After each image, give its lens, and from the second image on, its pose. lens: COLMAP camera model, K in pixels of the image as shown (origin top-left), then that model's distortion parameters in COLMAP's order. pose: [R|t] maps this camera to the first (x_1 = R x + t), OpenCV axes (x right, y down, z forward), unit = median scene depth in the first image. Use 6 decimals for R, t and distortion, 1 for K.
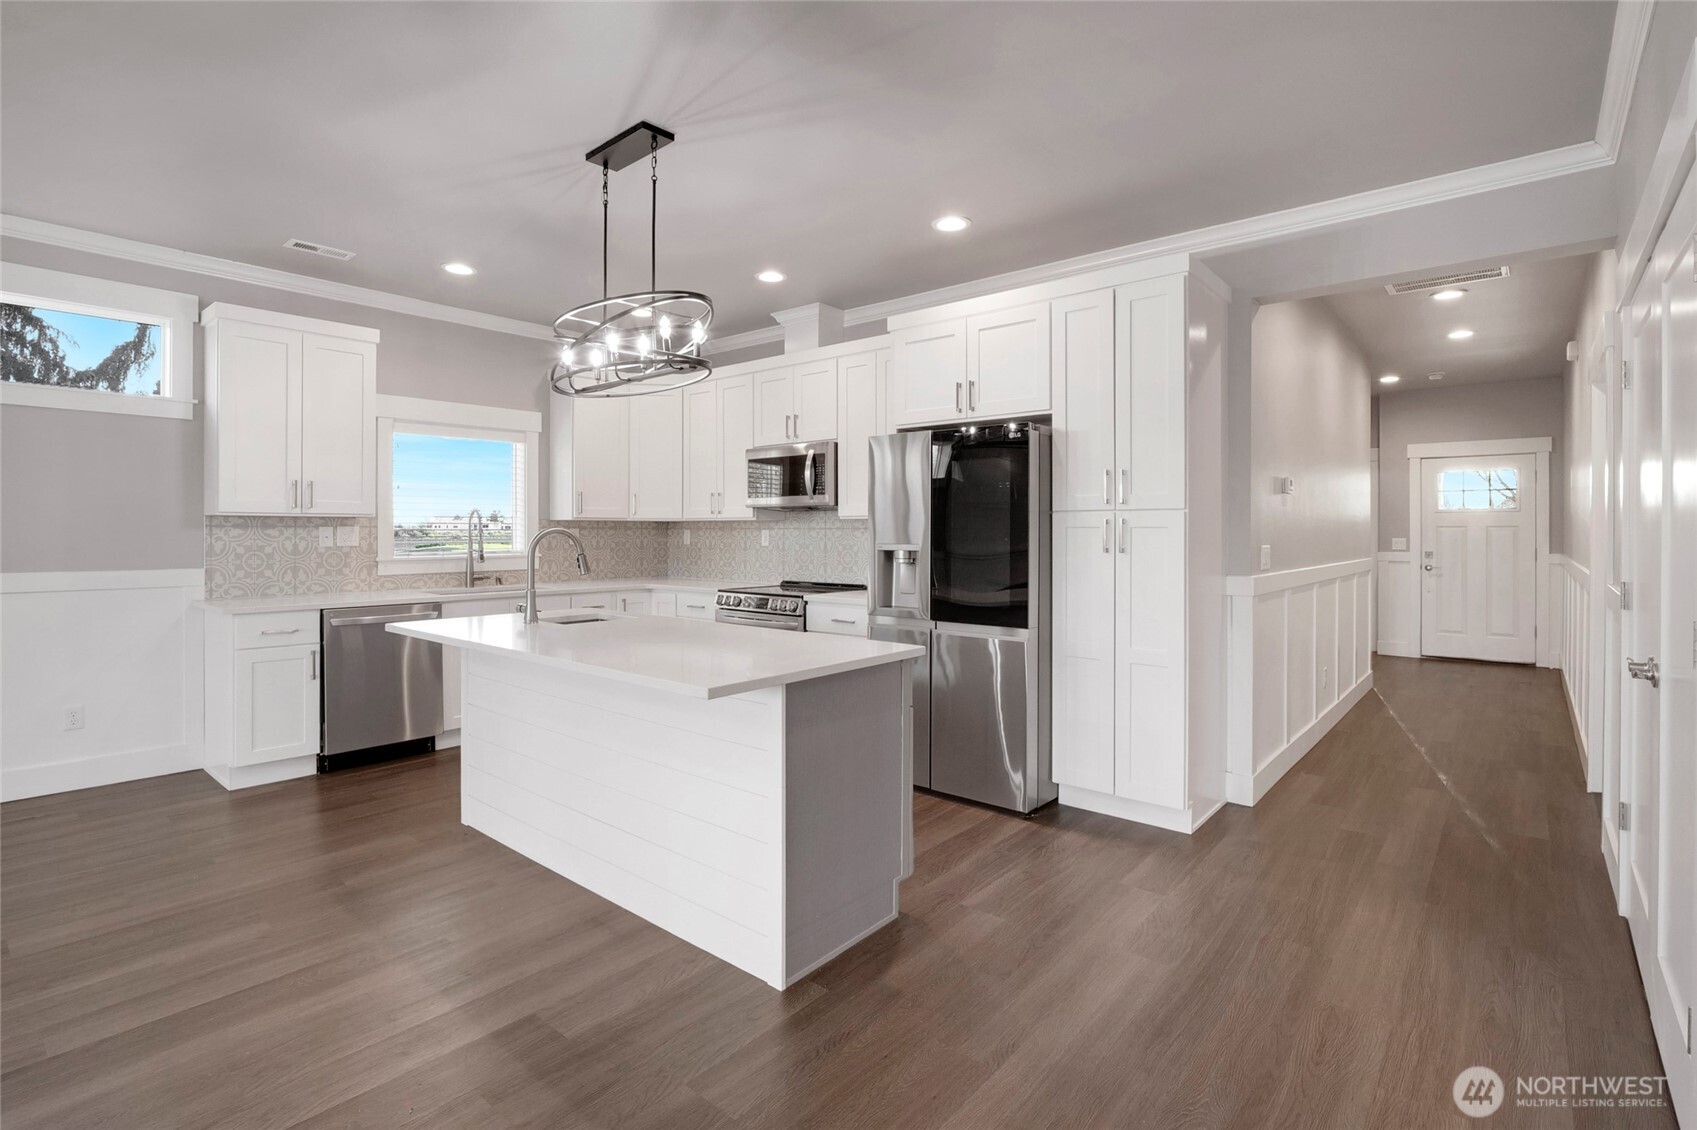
lens RADIAL K [[810.1, 0, 850.5], [0, 810.1, 535.0], [0, 0, 1]] dist [-0.014213, -0.001484]
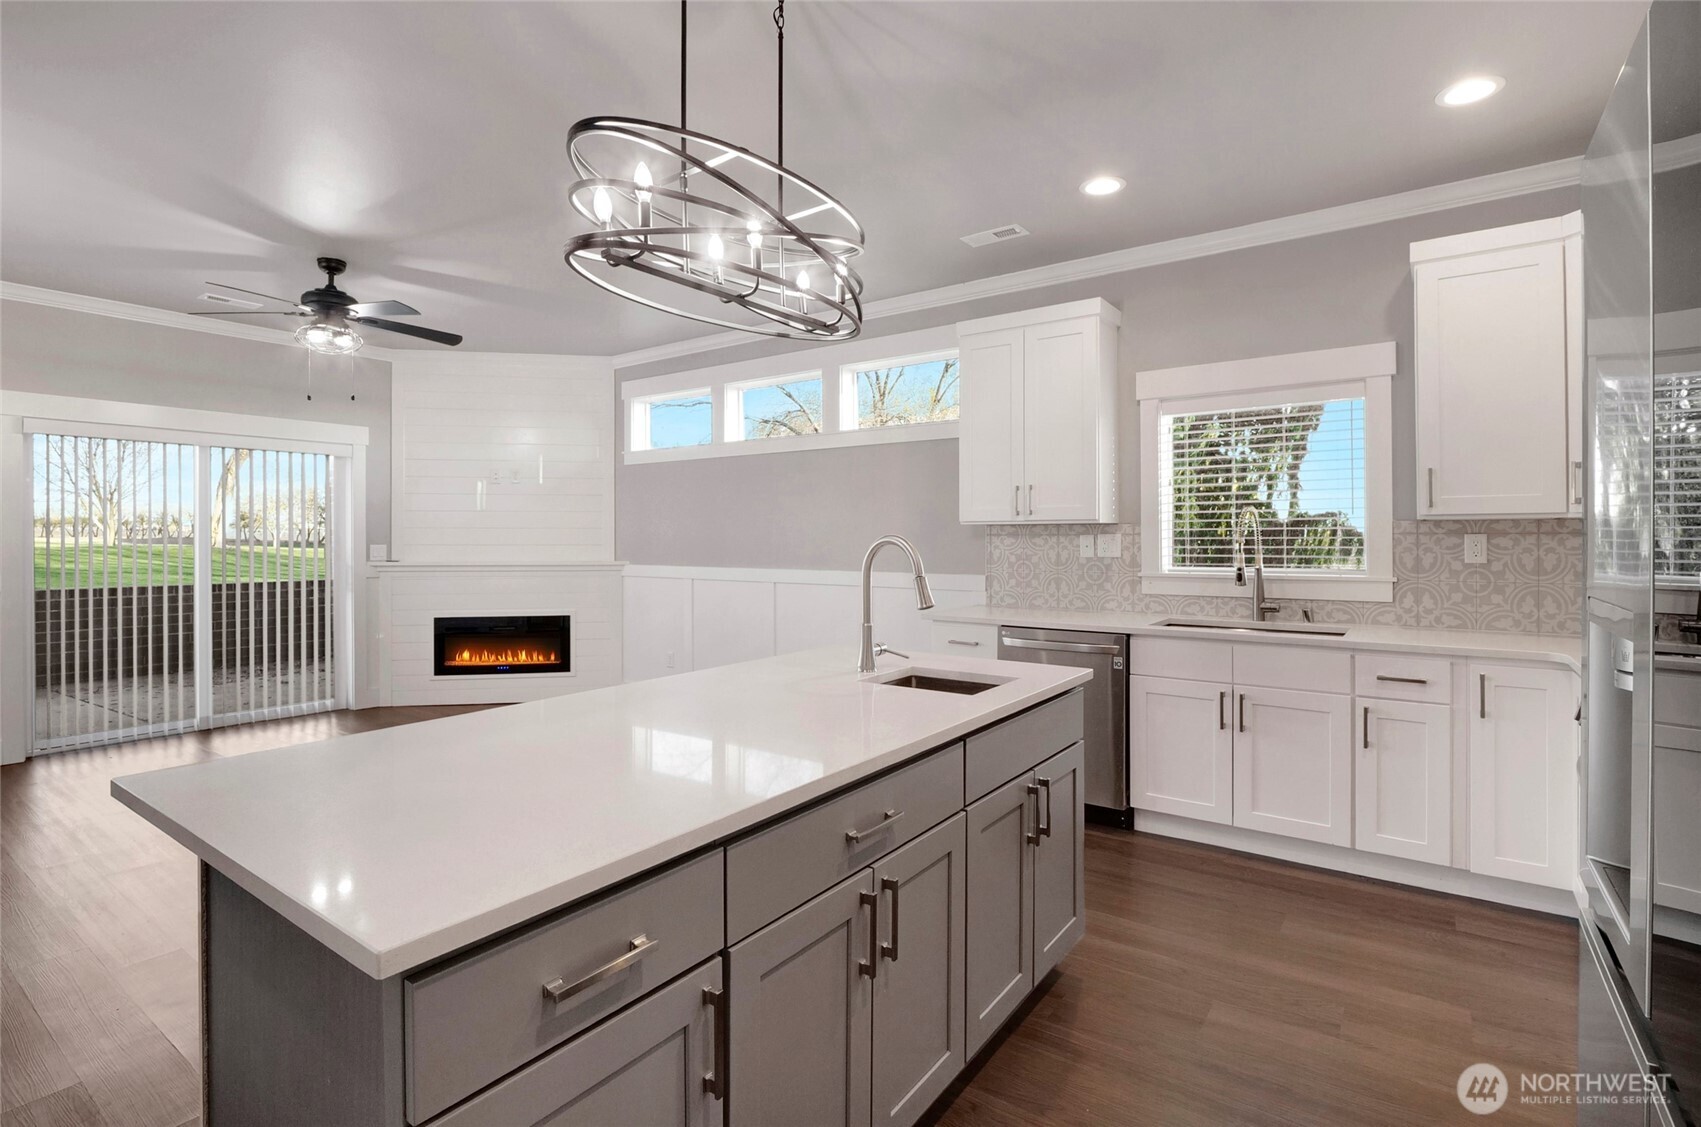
lens RADIAL K [[812.0, 0, 837.2], [0, 812.0, 538.5], [0, 0, 1]] dist [-0.014213, -0.001484]
pose [[0.065861, -0.001619, -0.997827, 0.225962], [-0.002263, 0.999996, -0.001772, -0.004050], [0.997826, 0.002375, 0.065857, 0.672789]]
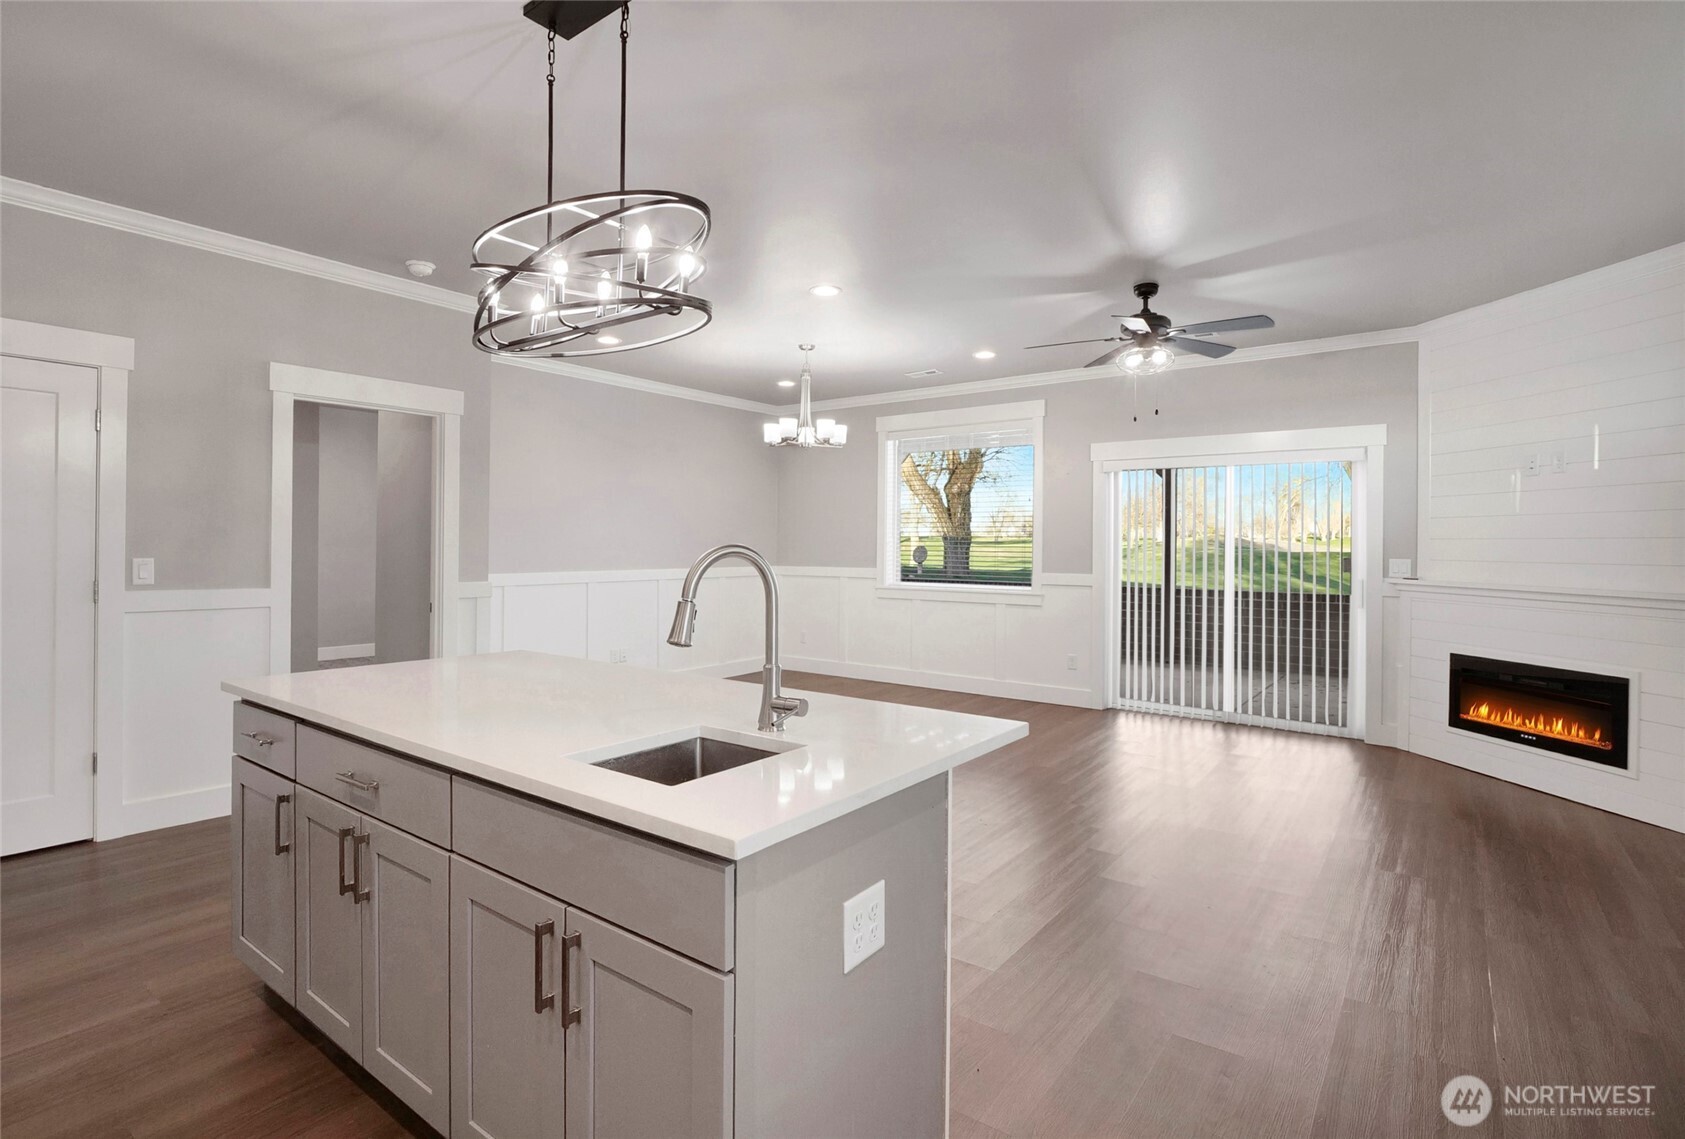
lens RADIAL K [[822.4, 0, 833.6], [0, 822.4, 549.0], [0, 0, 1]] dist [-0.024276, 0.000136]
pose [[-0.998496, -0.011323, -0.053645, -0.289154], [-0.011799, 0.999894, 0.008565, -0.009000], [0.053543, 0.009185, -0.998523, 1.104308]]
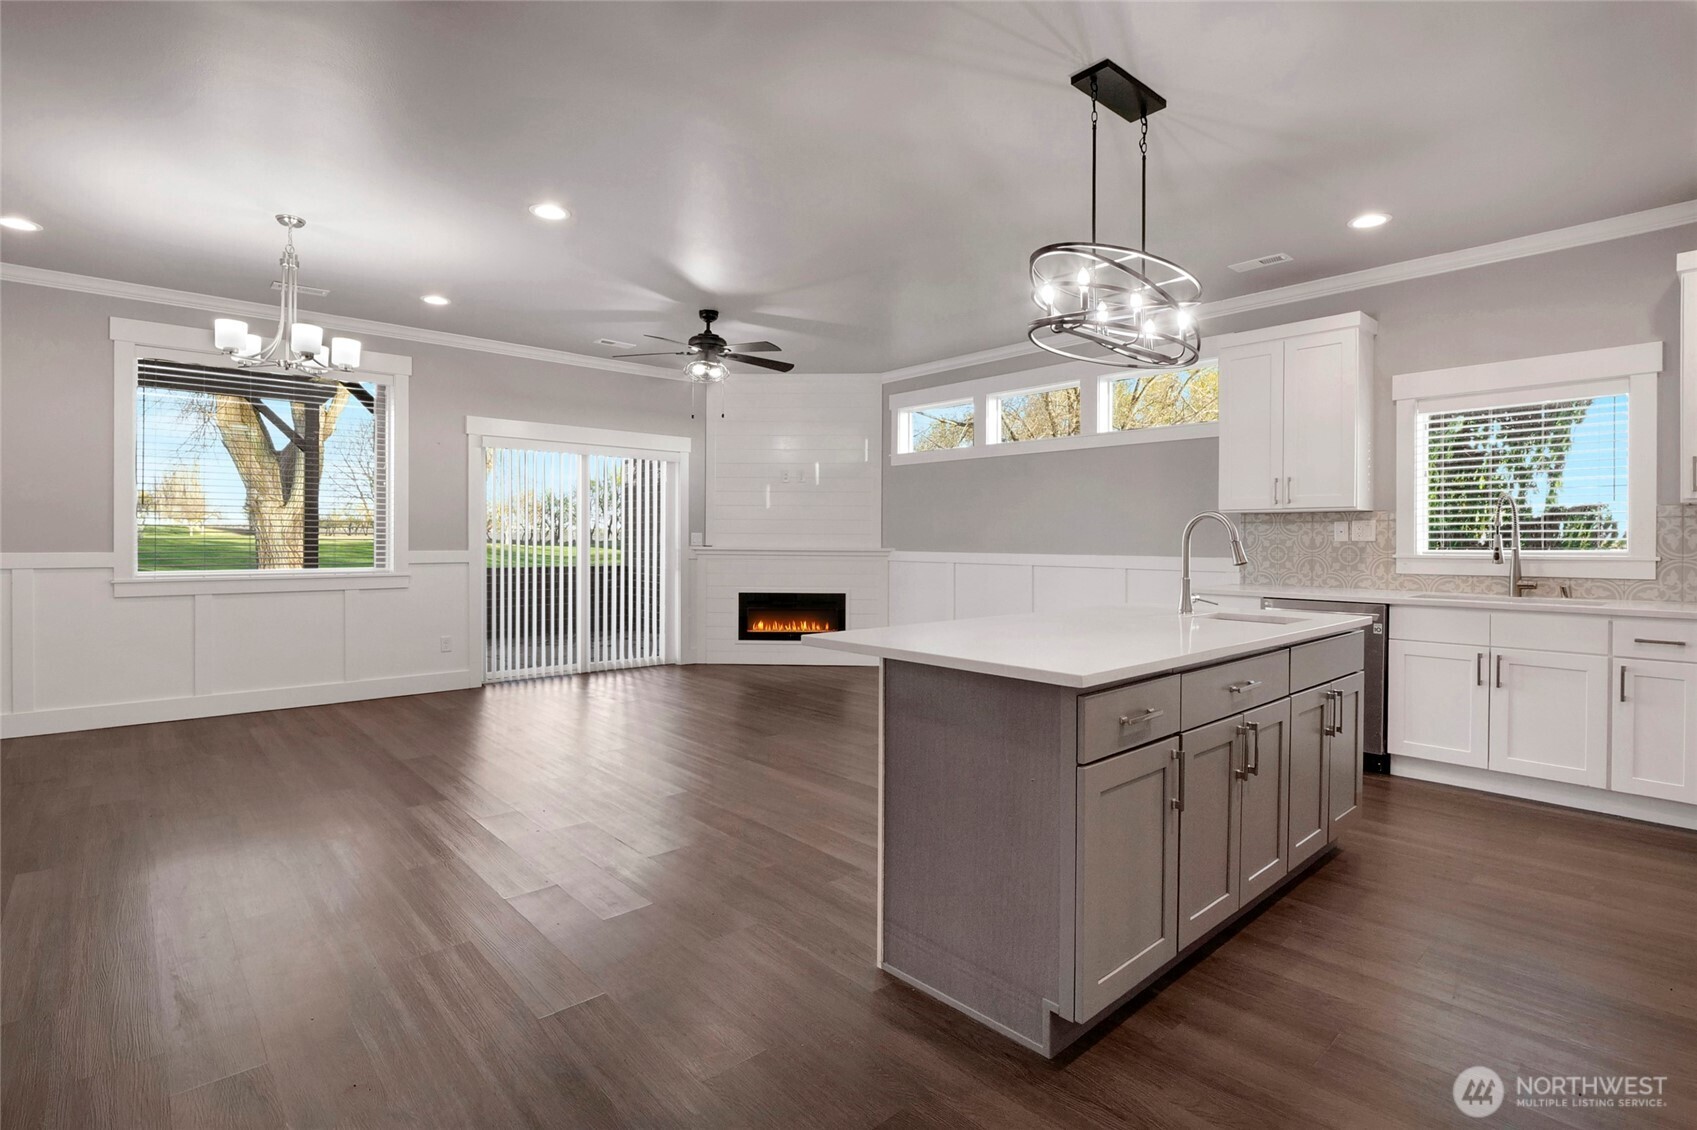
lens RADIAL K [[810.1, 0, 835.8], [0, 810.1, 548.5], [0, 0, 1]] dist [-0.014213, -0.001484]
pose [[-0.148759, 0.007596, -0.988844, 0.435880], [-0.008706, 0.999922, 0.008991, 0.020158], [0.988835, 0.009946, -0.148681, 0.533678]]
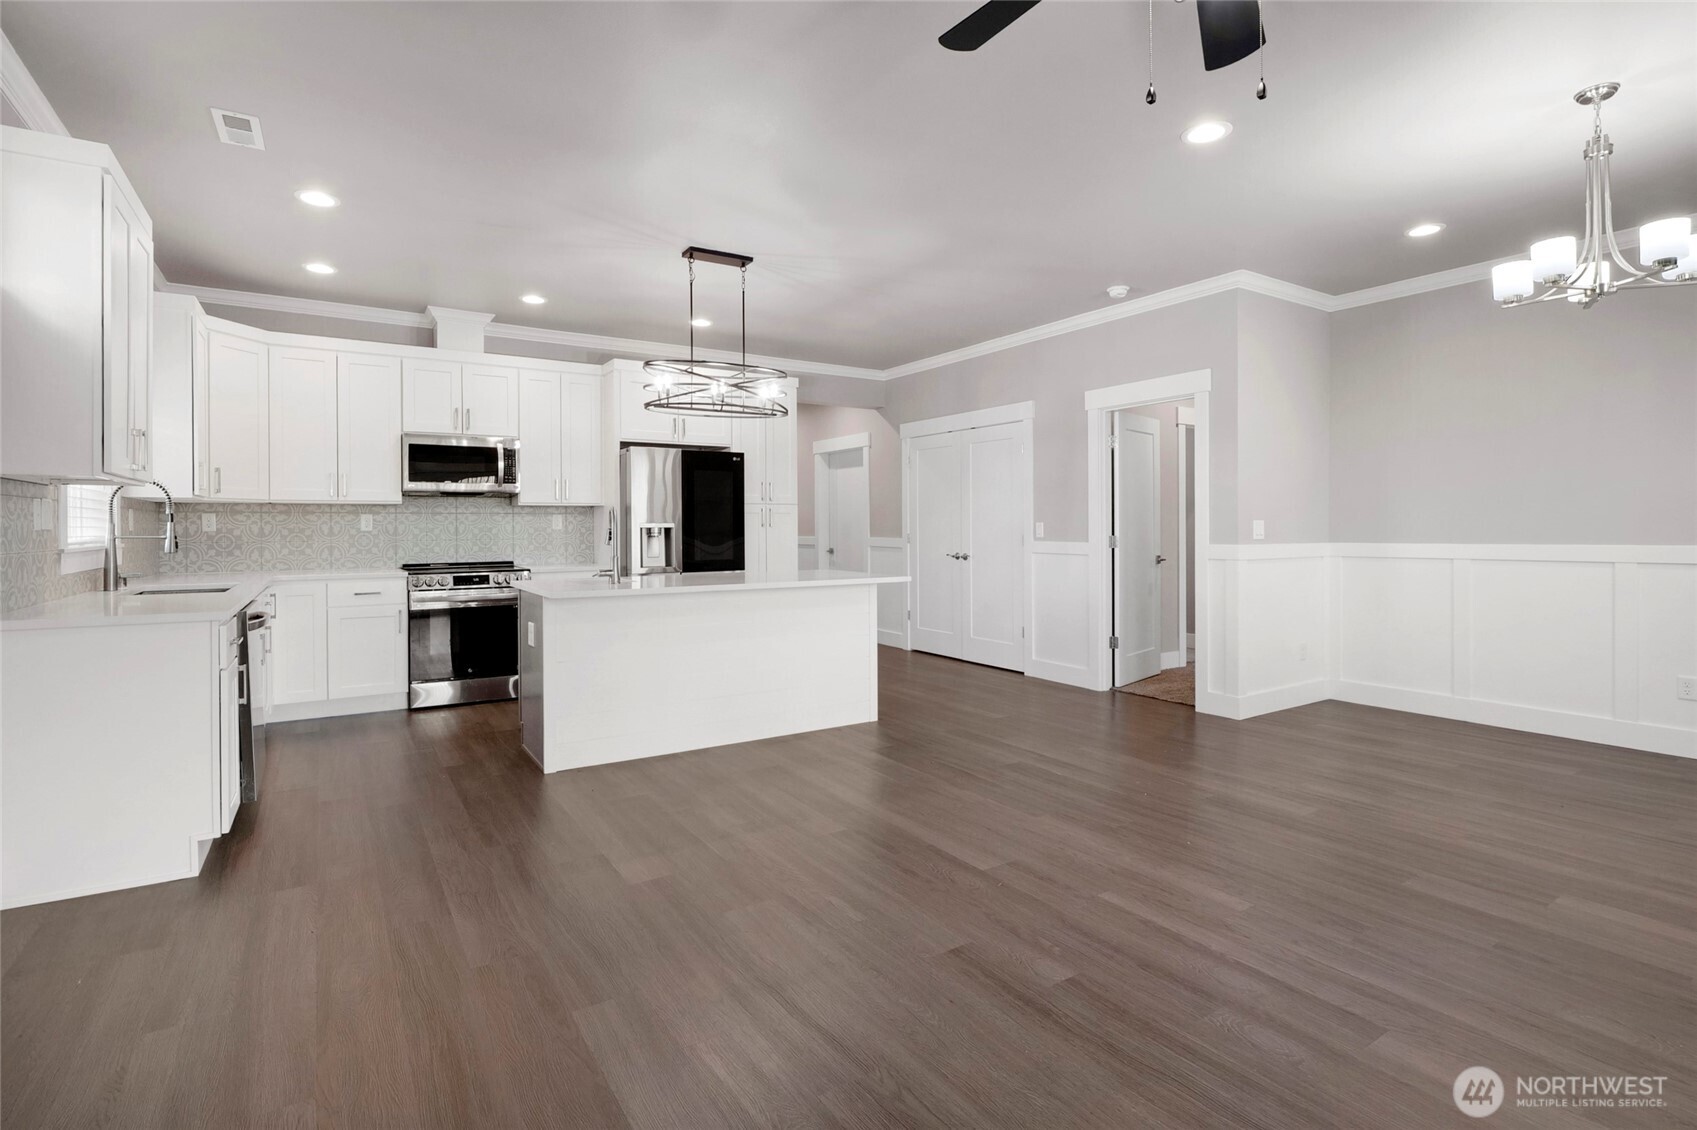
lens RADIAL K [[810.1, 0, 835.8], [0, 810.1, 526.4], [0, 0, 1]] dist [-0.014213, -0.001484]
pose [[0.302720, -0.003185, 0.953074, -1.069503], [0.009225, 0.999957, 0.000411, 0.016635], [-0.953035, 0.008668, 0.302737, 0.218510]]
